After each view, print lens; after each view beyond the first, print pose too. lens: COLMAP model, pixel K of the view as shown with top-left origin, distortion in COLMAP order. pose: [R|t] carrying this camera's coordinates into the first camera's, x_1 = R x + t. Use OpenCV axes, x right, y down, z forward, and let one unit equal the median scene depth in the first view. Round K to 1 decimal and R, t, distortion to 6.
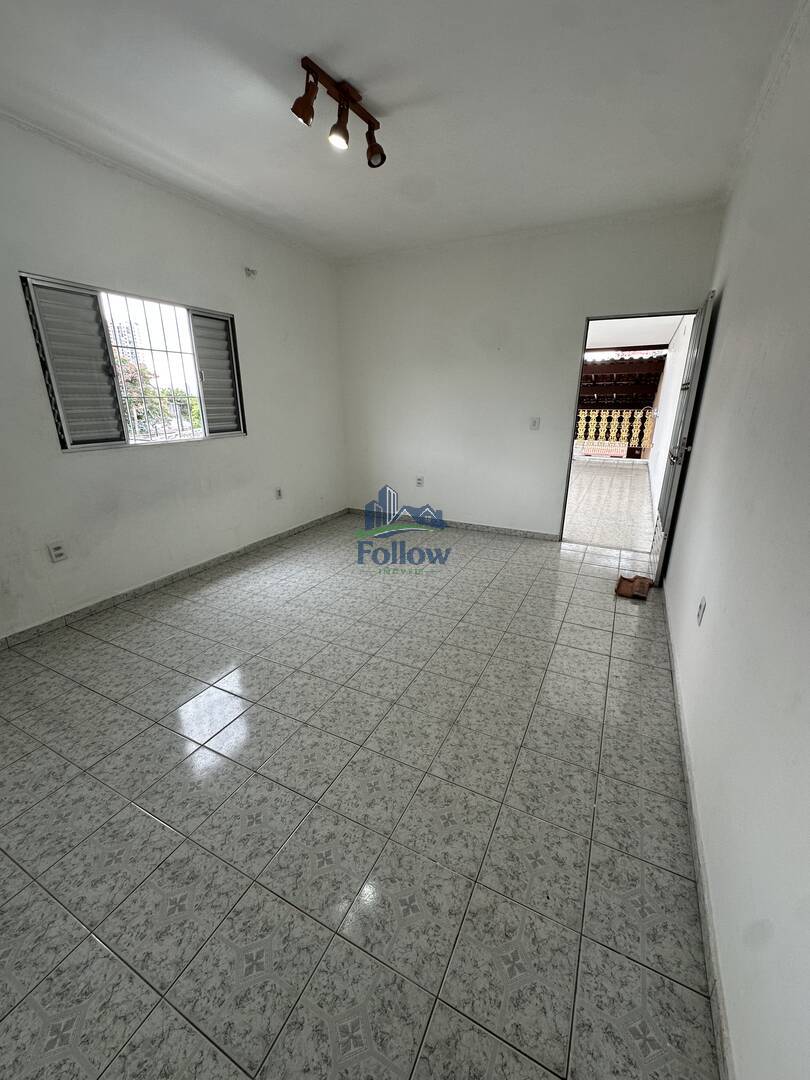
lens RADIAL K [[430.2, 0, 406.1], [0, 430.2, 538.1], [0, 0, 1]] dist [-0.002320, 0.000084]
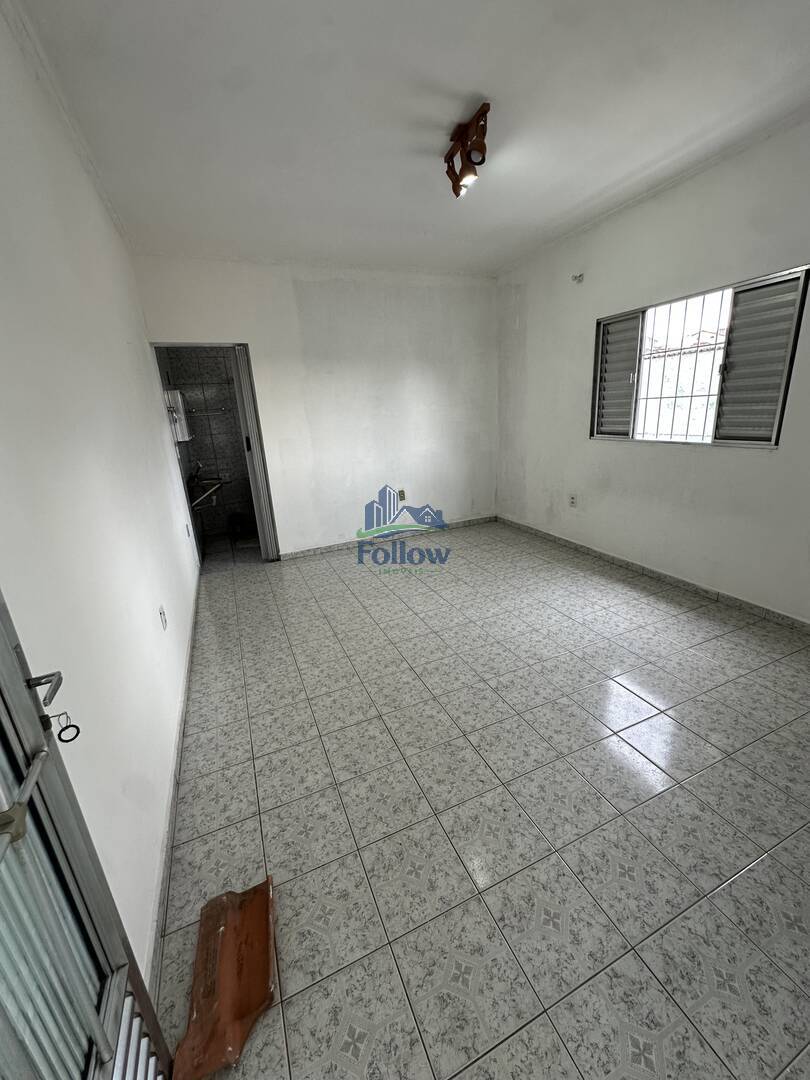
lens RADIAL K [[430.2, 0, 406.1], [0, 430.2, 538.1], [0, 0, 1]] dist [-0.002320, 0.000084]
pose [[-0.637218, 0.261853, -0.724835, 0.652971], [-0.182040, 0.862756, 0.471713, -0.419273], [0.748876, 0.432533, -0.502096, 1.225458]]
